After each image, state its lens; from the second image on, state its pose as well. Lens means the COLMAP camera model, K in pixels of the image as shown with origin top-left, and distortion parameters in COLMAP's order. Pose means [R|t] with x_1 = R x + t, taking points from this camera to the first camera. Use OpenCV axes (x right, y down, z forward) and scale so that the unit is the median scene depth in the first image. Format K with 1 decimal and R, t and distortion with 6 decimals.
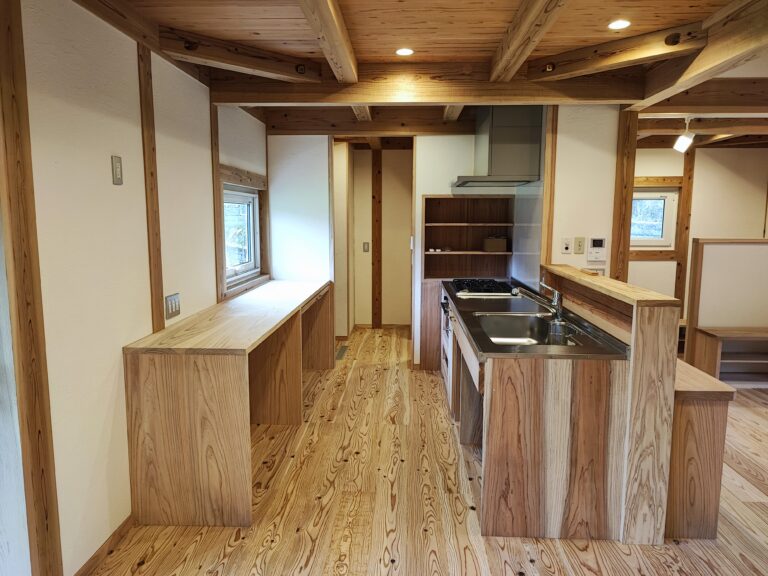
lens RADIAL K [[545.1, 0, 384.0], [0, 545.1, 288.0], [0, 0, 1]] dist [0.008311, -0.000003]
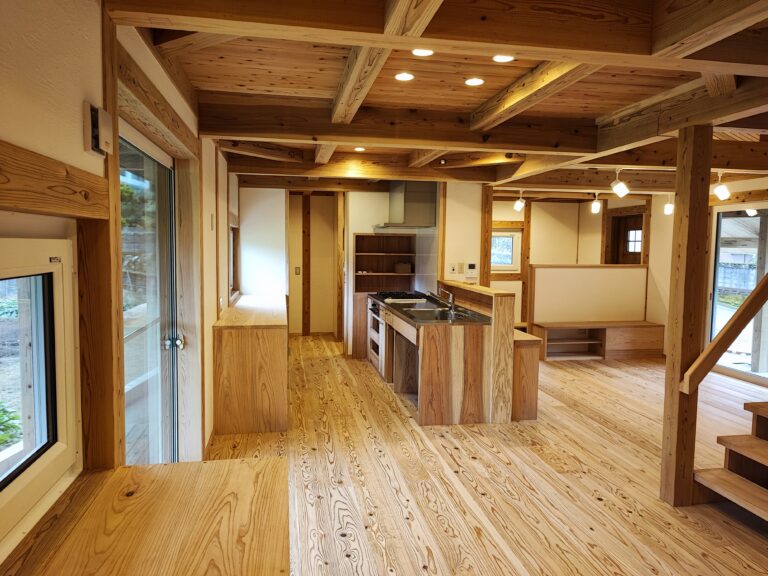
lens RADIAL K [[545.1, 0, 384.0], [0, 545.1, 288.0], [0, 0, 1]] dist [0.008311, -0.000003]
pose [[0.974135, -0.007652, 0.225839, -0.221389], [0.019343, 0.998582, -0.049600, 0.055518], [-0.225139, 0.052686, 0.972901, -0.495002]]
